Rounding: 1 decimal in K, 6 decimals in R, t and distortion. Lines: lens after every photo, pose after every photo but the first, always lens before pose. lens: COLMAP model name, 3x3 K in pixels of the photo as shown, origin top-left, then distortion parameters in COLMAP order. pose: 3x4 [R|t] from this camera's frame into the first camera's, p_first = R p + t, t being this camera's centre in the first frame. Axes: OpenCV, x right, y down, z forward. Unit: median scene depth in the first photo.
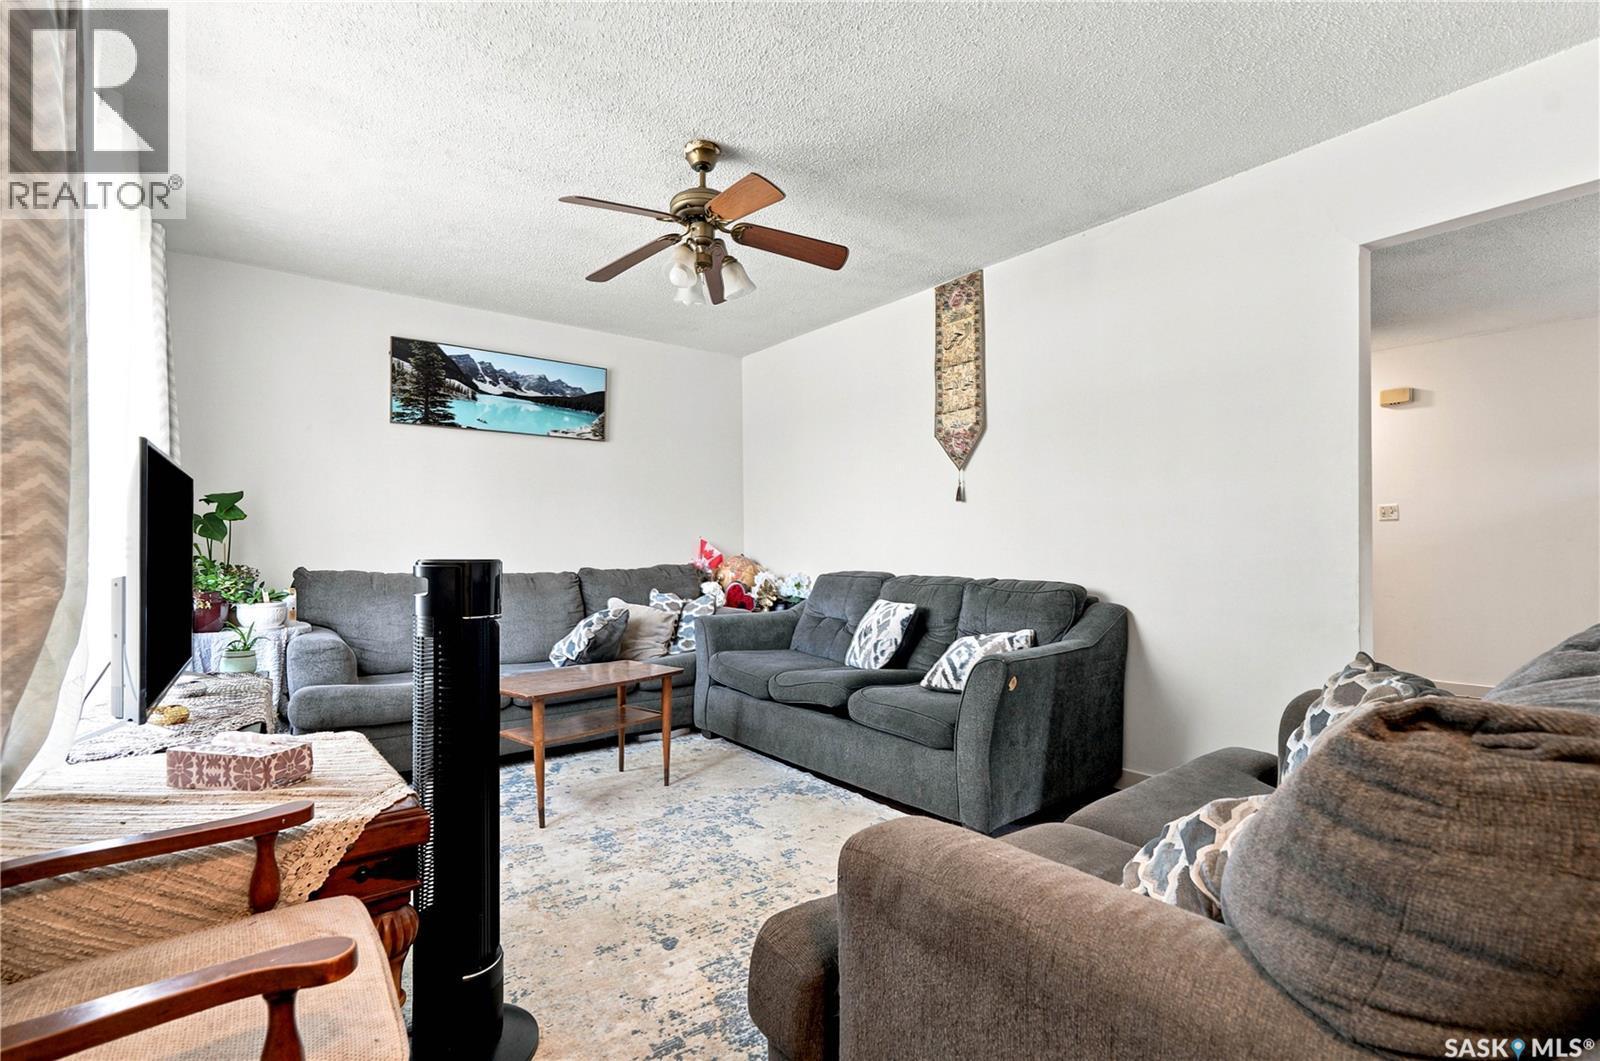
lens RADIAL K [[727.1, 0, 805.2], [0, 727.1, 540.6], [0, 0, 1]] dist [-0.000391, 0.000103]
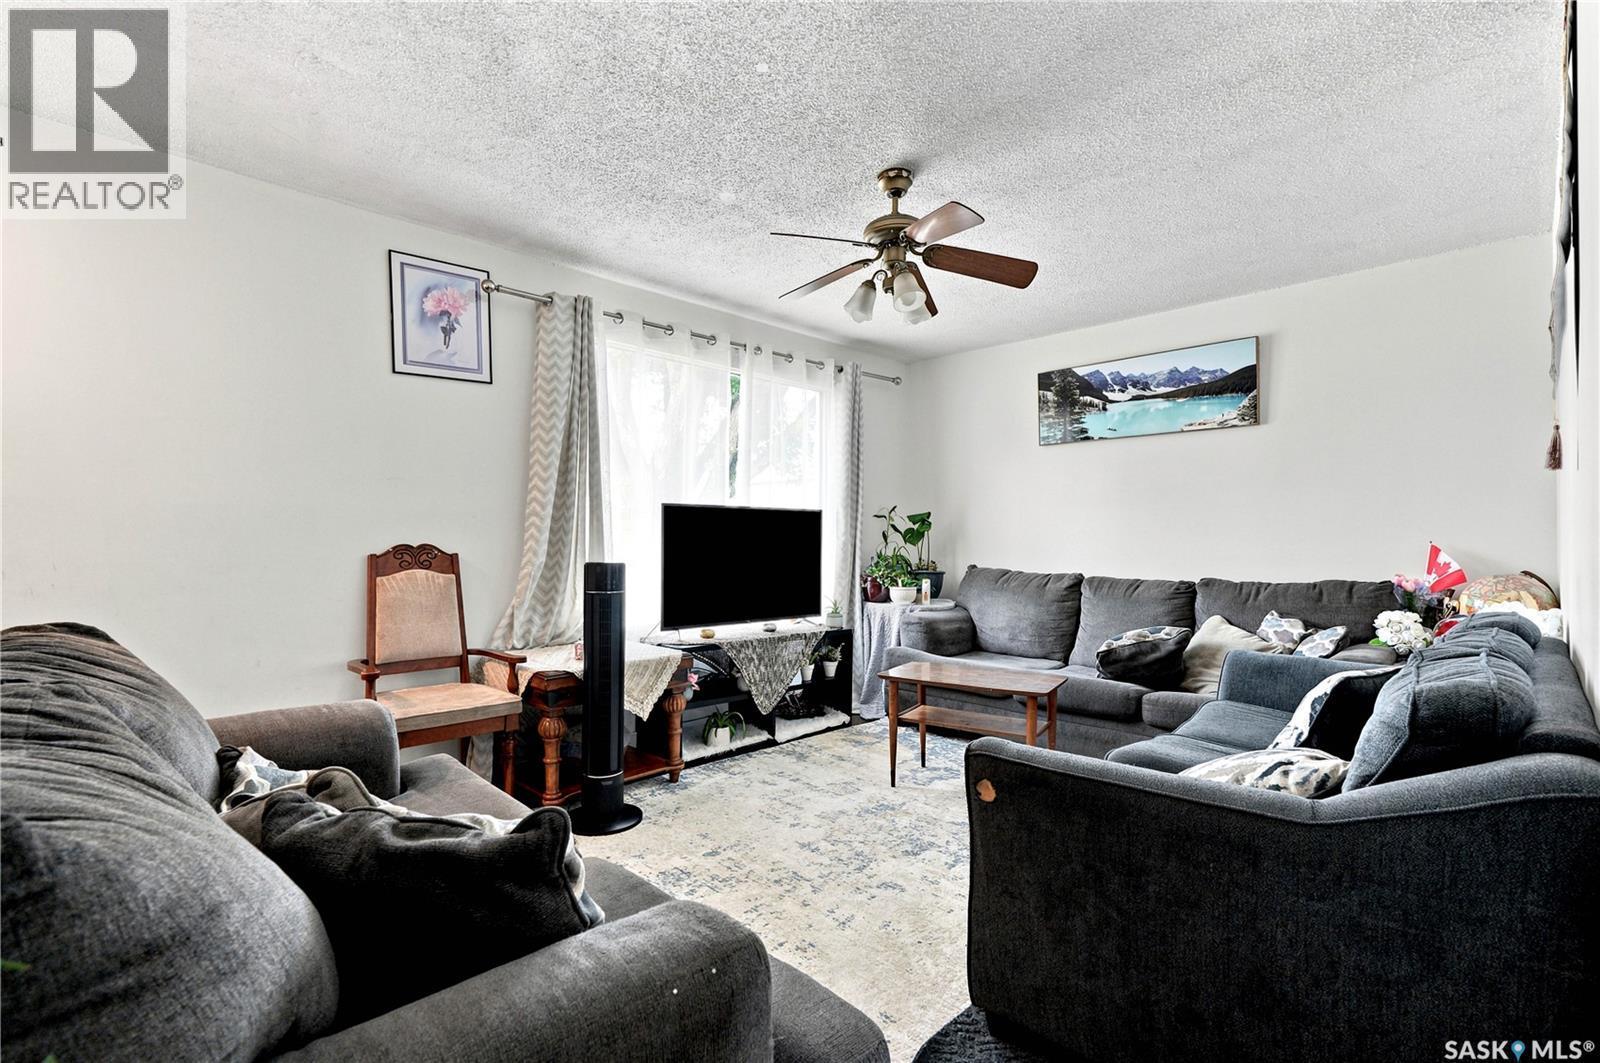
lens RADIAL K [[715.5, 0, 802.6], [0, 715.5, 522.7], [0, 0, 1]] dist [-0.002400, -0.000300]
pose [[0.134037, -0.021402, -0.990745, 0.507184], [0.001898, 0.999770, -0.021340, -0.011349], [0.990974, 0.000980, 0.134047, 0.435385]]
